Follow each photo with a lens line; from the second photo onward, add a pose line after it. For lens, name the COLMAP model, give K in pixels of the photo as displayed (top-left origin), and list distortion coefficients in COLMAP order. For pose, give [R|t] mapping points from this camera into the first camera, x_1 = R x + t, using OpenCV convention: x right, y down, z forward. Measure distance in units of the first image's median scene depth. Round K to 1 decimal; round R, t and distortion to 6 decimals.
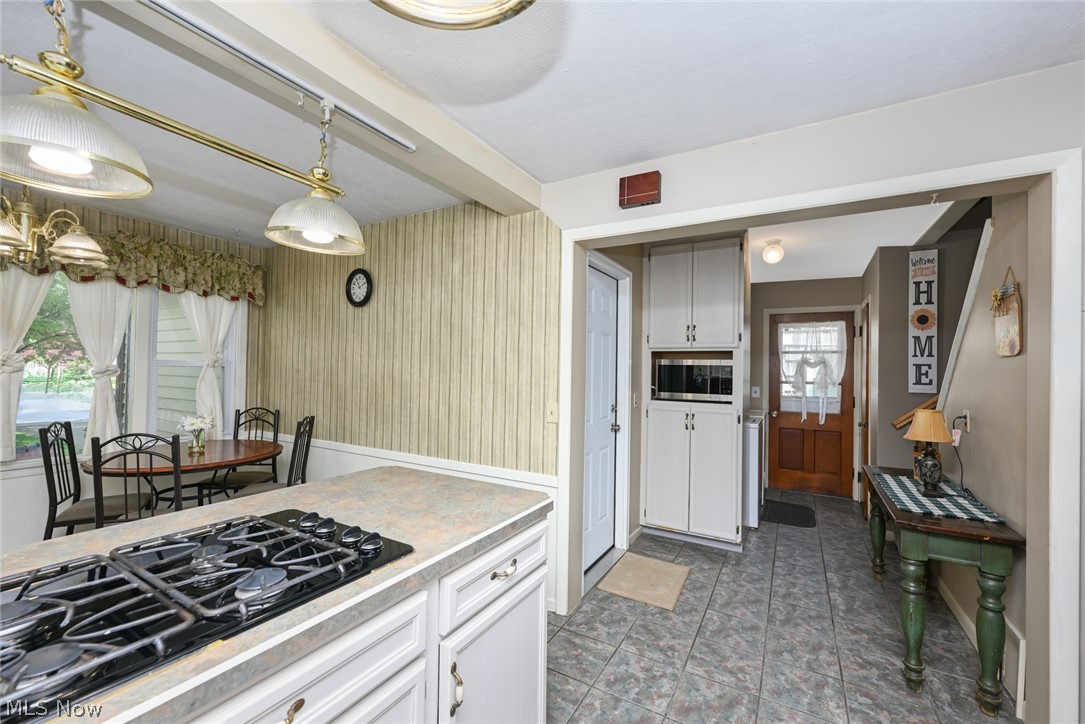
lens RADIAL K [[428.8, 0, 540.2], [0, 428.8, 361.0], [0, 0, 1]] dist [-0.002849, -0.000238]
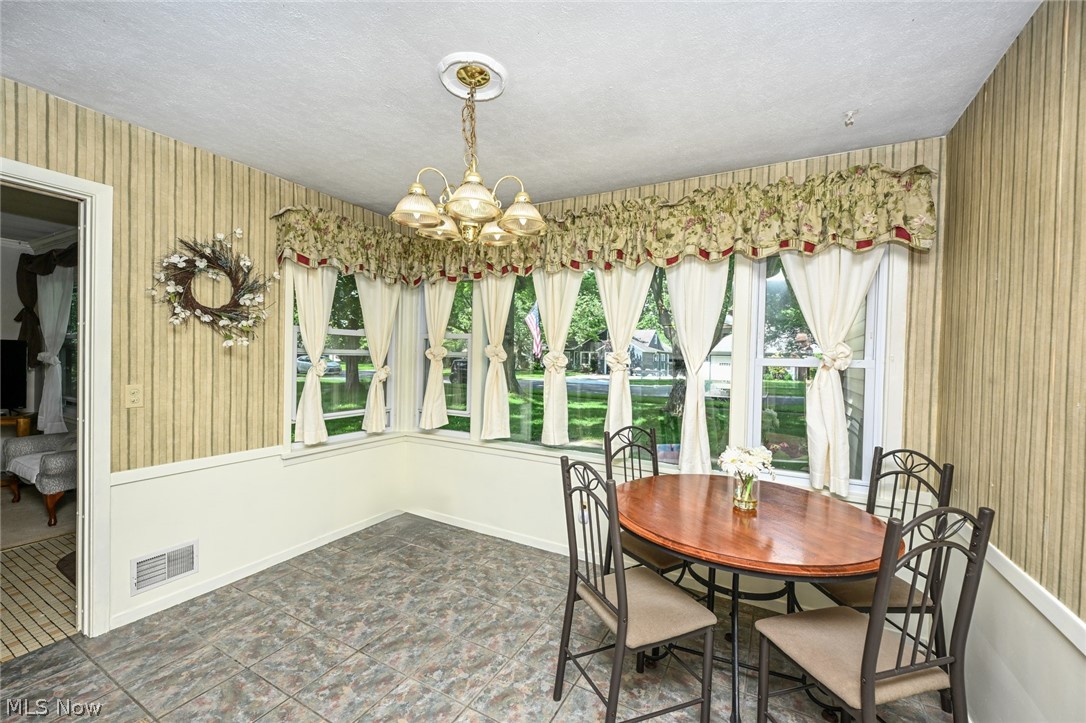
lens RADIAL K [[429.2, 0, 543.5], [0, 429.2, 364.7], [0, 0, 1]] dist [-0.002849, -0.000238]
pose [[-0.012924, 0.001948, -0.999915, -0.154360], [-0.018909, 0.999819, 0.002192, 0.014865], [0.999738, 0.018936, -0.012884, 0.586313]]
